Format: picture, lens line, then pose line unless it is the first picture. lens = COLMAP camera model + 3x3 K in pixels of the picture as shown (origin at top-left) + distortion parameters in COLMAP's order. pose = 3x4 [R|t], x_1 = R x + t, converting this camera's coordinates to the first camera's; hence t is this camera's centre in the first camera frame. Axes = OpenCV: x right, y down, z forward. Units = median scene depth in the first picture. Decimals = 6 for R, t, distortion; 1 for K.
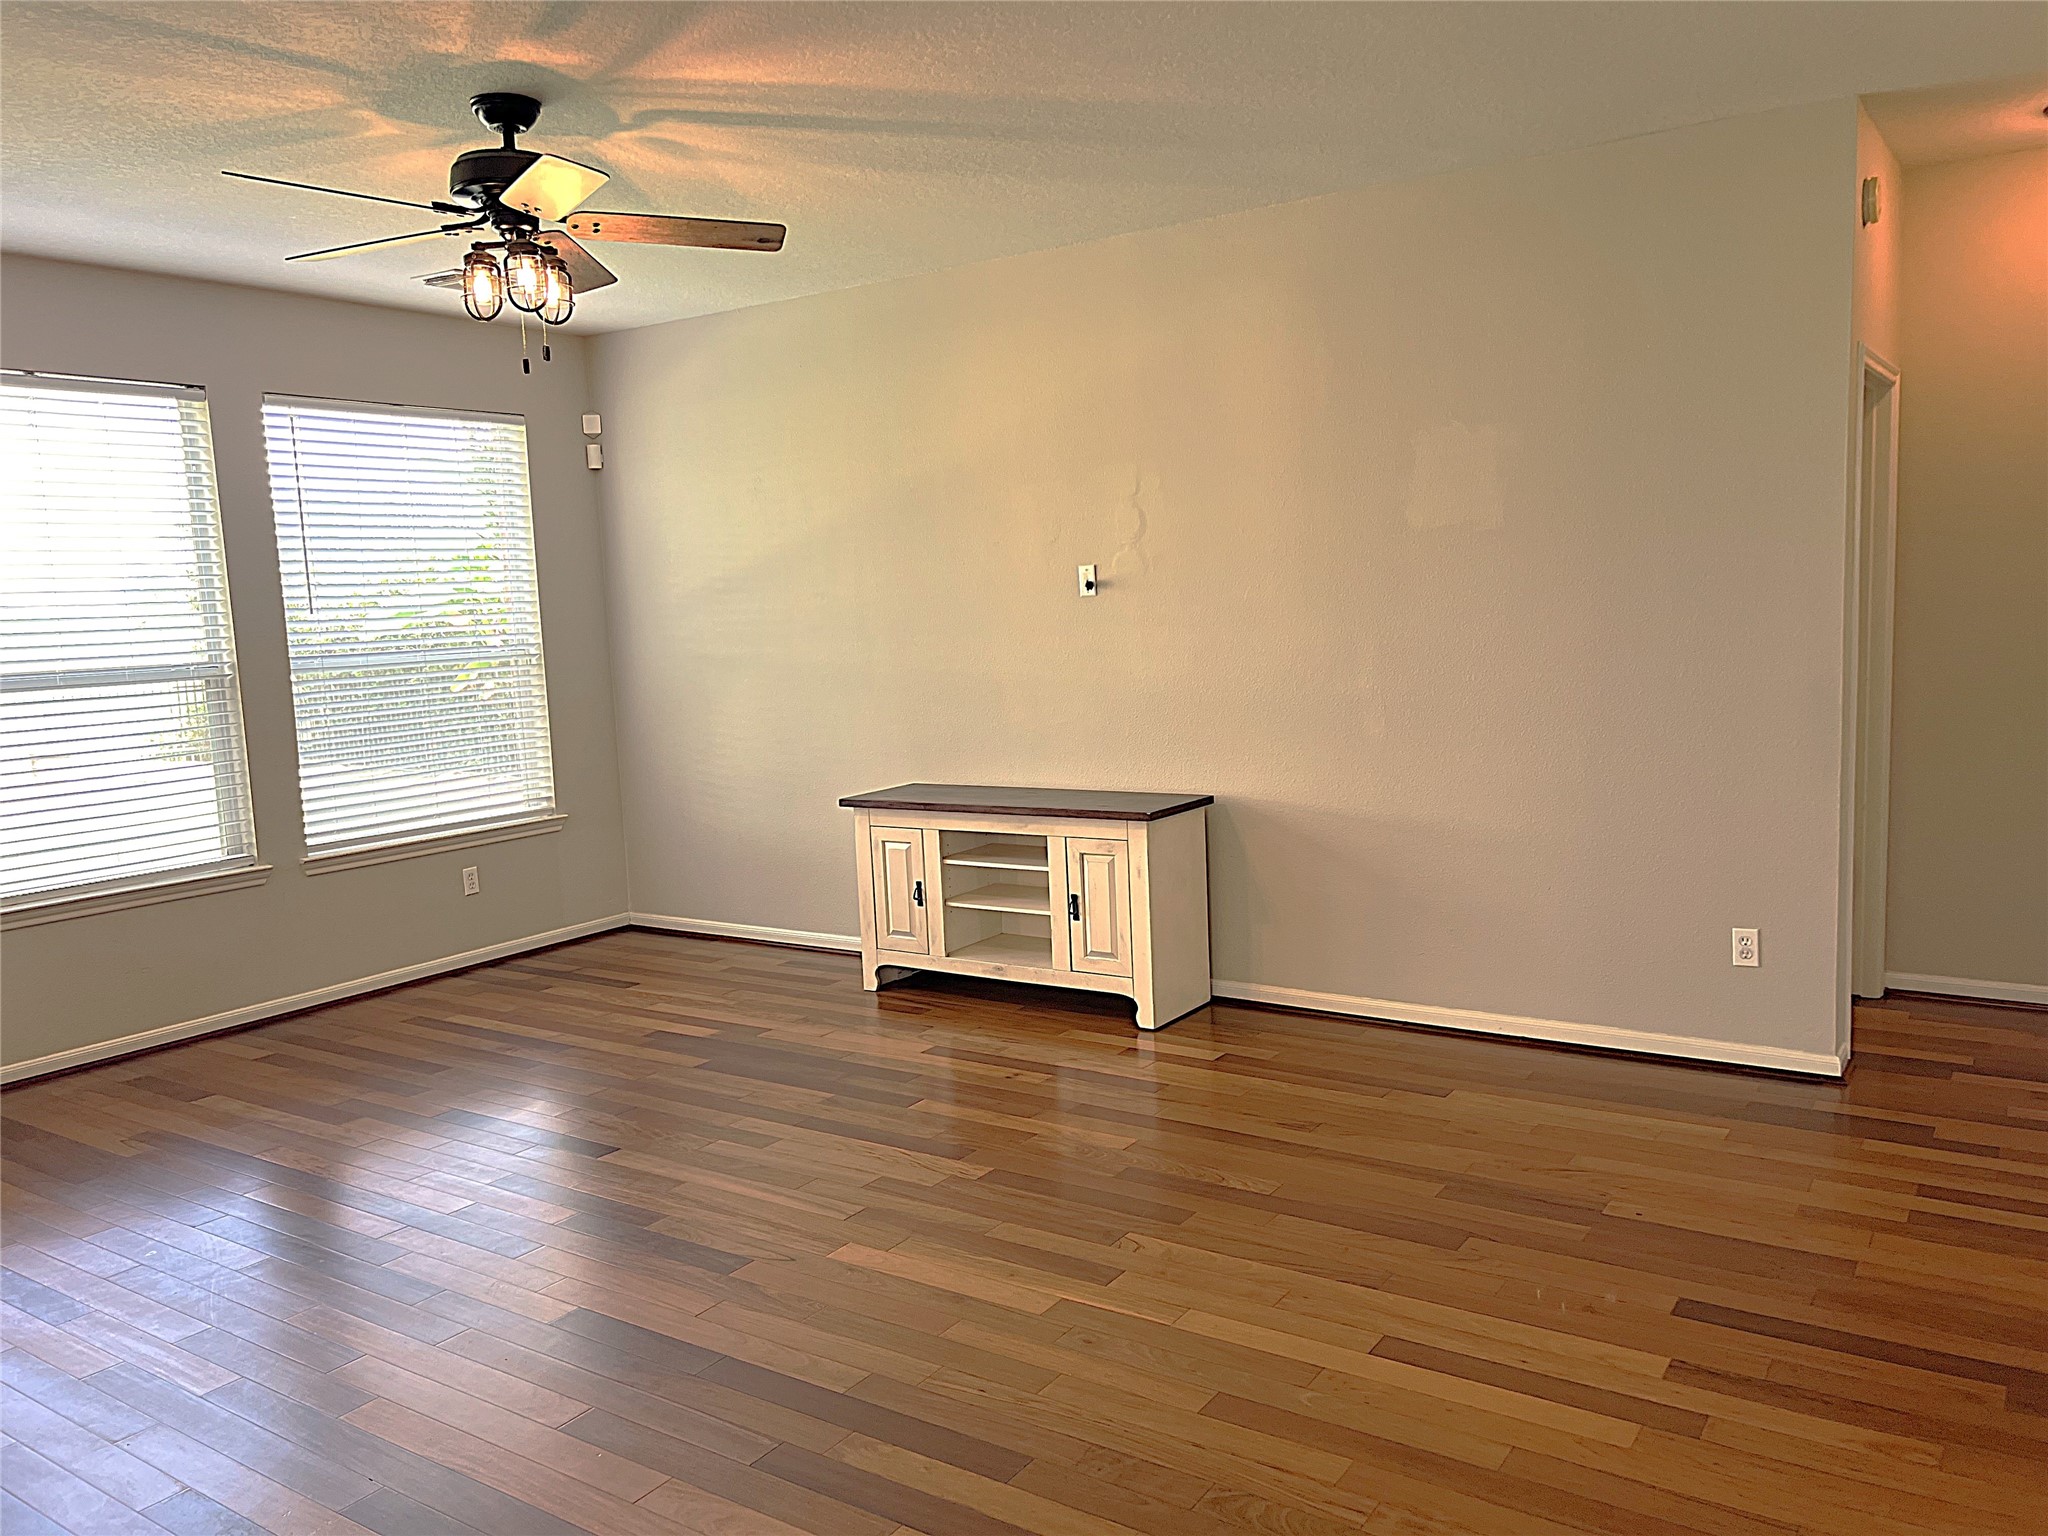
lens RADIAL K [[1557.1, 0, 1035.2], [0, 1557.1, 765.3], [0, 0, 1]] dist [0.089547, -0.119759]
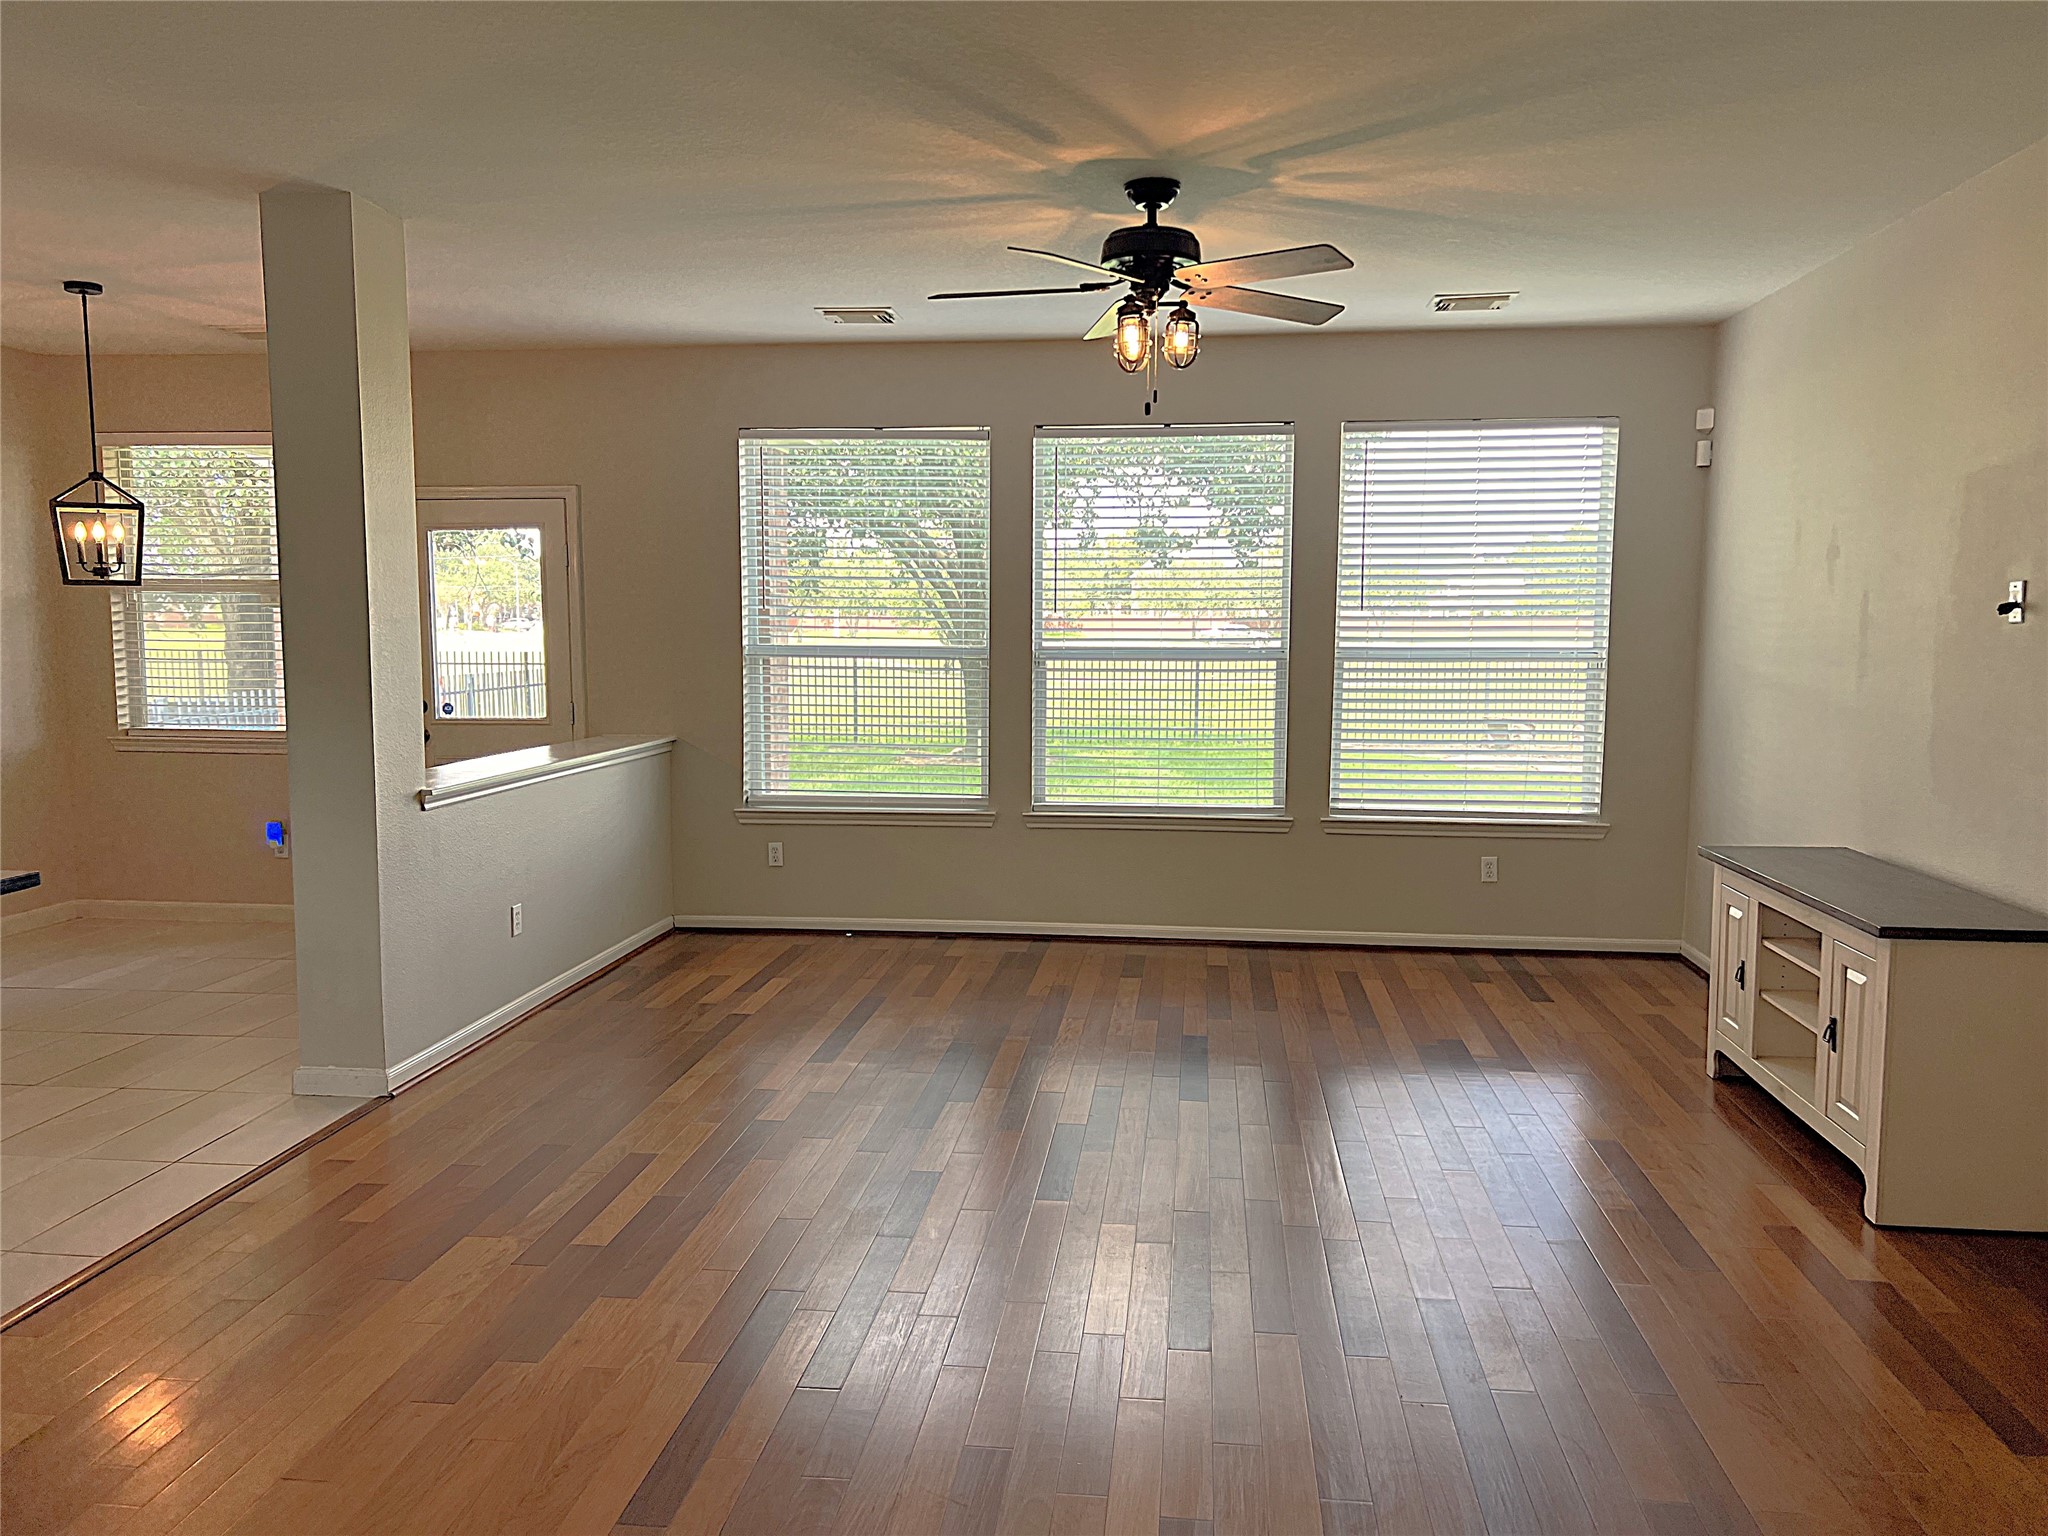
lens RADIAL K [[1557.1, 0, 1035.2], [0, 1557.1, 765.3], [0, 0, 1]] dist [0.089547, -0.119759]
pose [[0.466631, 0.125684, -0.875476, 0.453396], [-0.117262, 0.989905, 0.079611, -0.048259], [0.876644, 0.065511, 0.476659, 0.255415]]
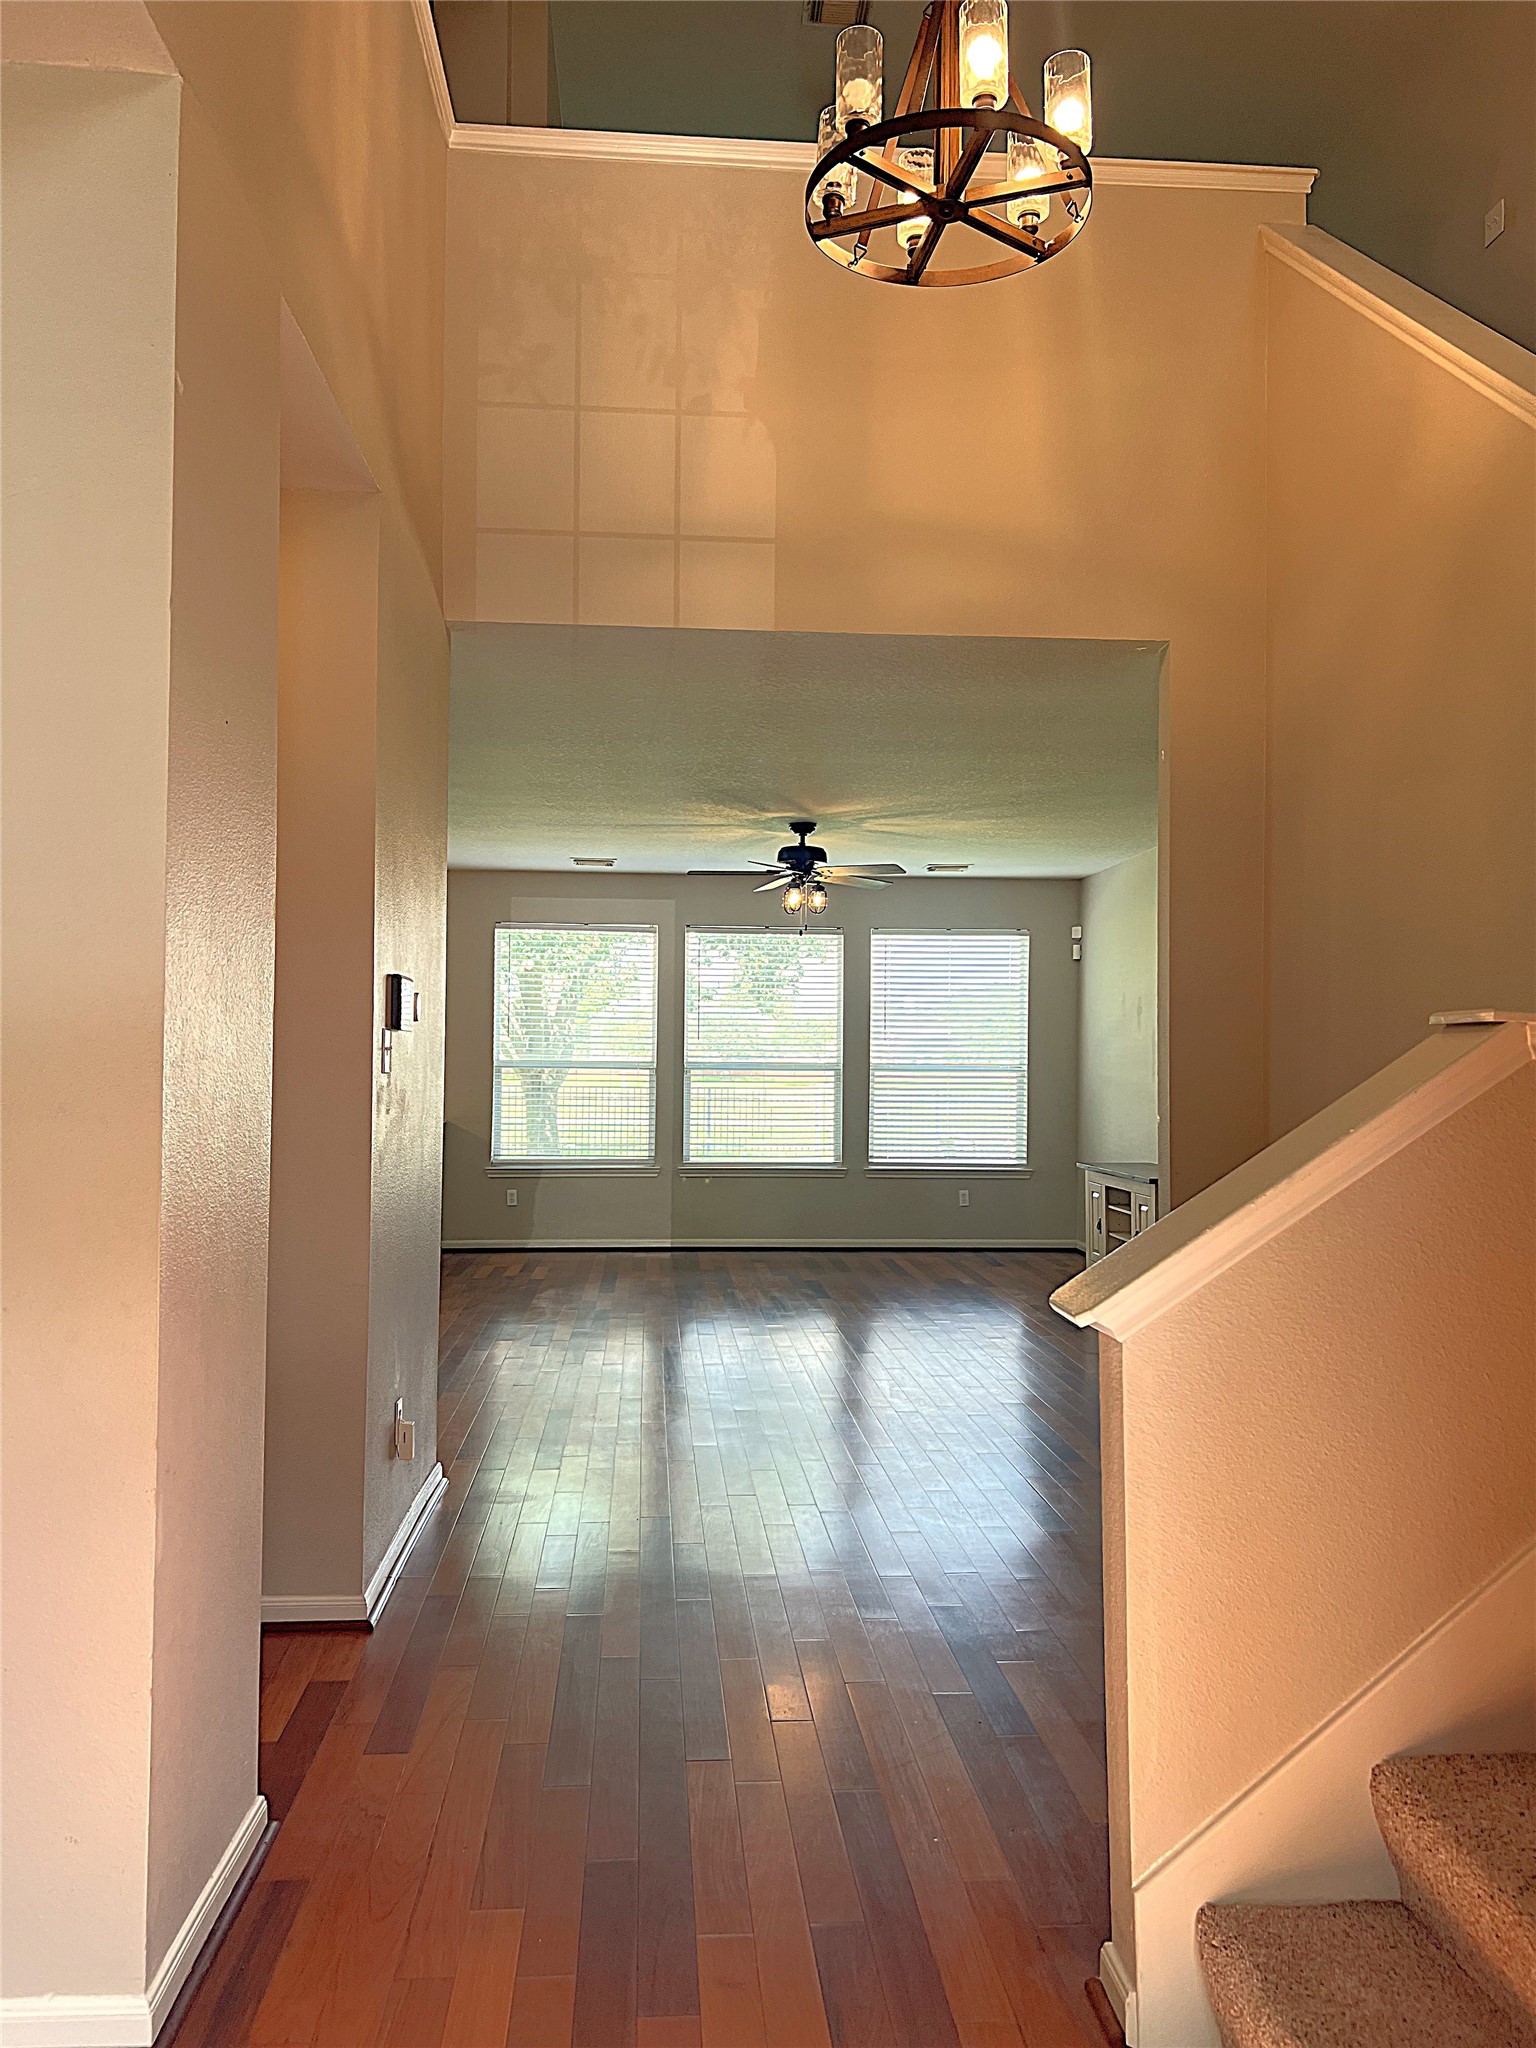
lens RADIAL K [[1563.3, 0, 765.8], [0, 1563.3, 1036.6], [0, 0, 1]] dist [0.326848, 0.000001]
pose [[0.618622, 0.031470, -0.785058, 0.956685], [-0.118310, 0.991535, -0.053482, 0.017487], [0.776730, 0.125966, 0.617109, -0.289676]]
